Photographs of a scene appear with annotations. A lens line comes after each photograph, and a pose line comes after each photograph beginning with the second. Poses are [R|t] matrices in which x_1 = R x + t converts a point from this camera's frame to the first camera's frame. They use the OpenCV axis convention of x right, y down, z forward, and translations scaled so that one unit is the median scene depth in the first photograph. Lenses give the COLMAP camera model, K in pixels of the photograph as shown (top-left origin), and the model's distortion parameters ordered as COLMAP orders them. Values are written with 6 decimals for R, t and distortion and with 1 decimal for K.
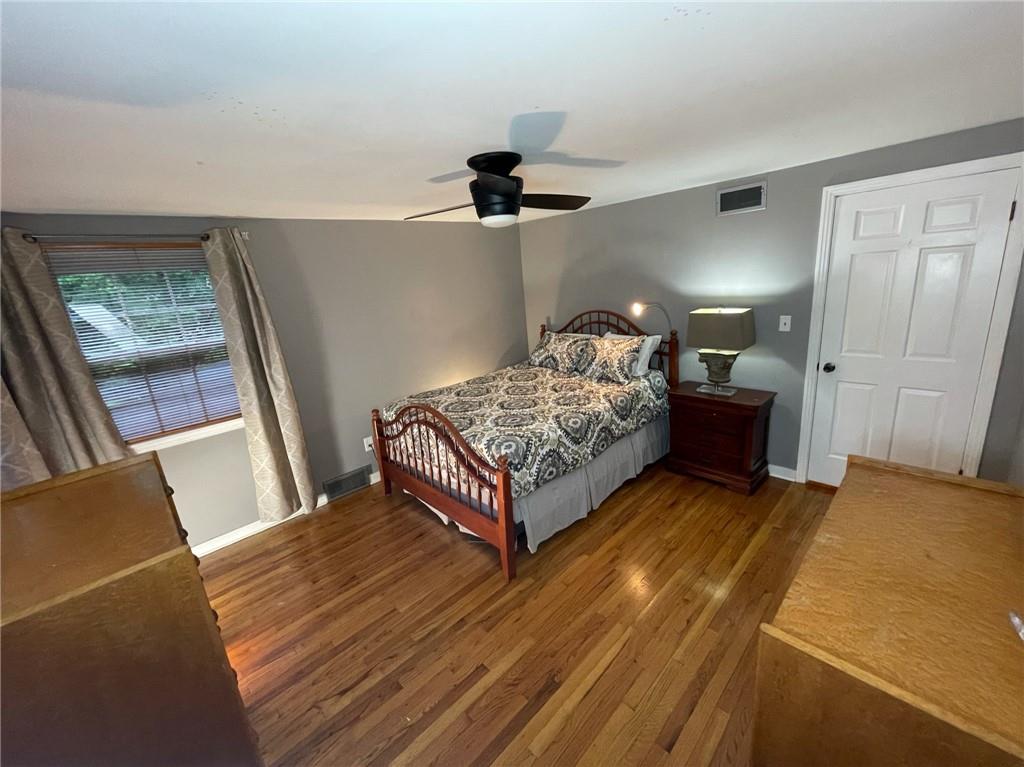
lens RADIAL K [[413.0, 0, 513.7], [0, 413.0, 384.1], [0, 0, 1]] dist [0.004053, 0.000237]
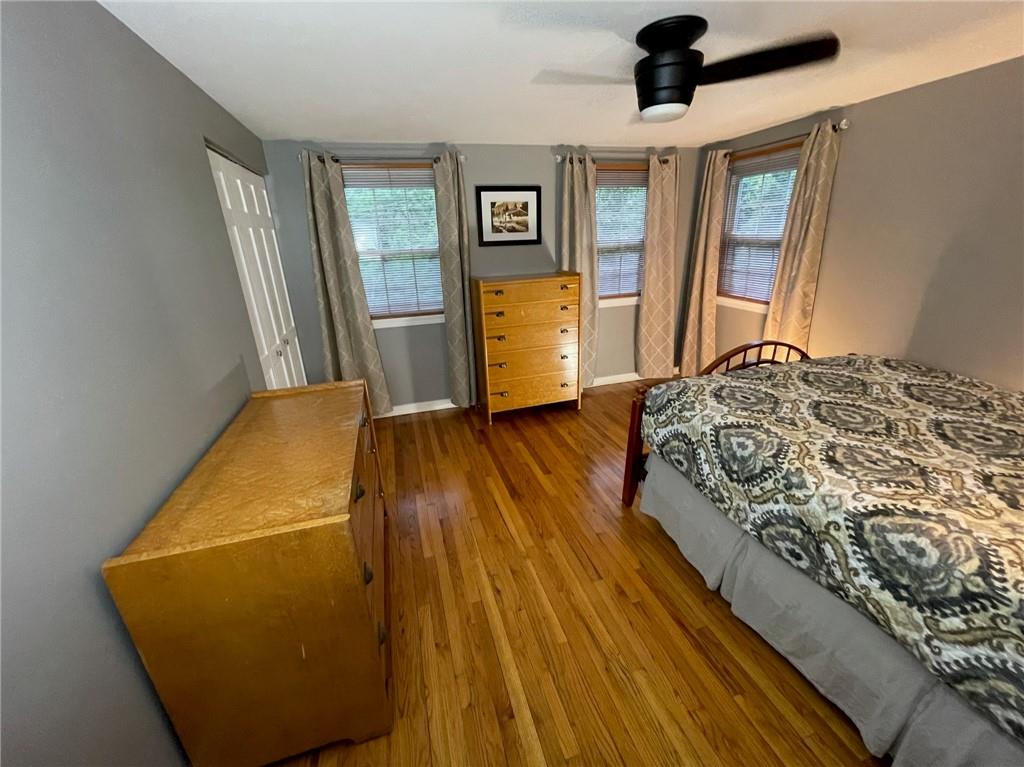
lens RADIAL K [[413.0, 0, 512.6], [0, 413.0, 384.5], [0, 0, 1]] dist [0.004053, 0.000237]
pose [[-0.461063, 0.394885, -0.794661, 0.698055], [-0.158050, 0.844664, 0.511433, -0.216947], [0.873179, 0.361399, -0.327032, 0.844523]]
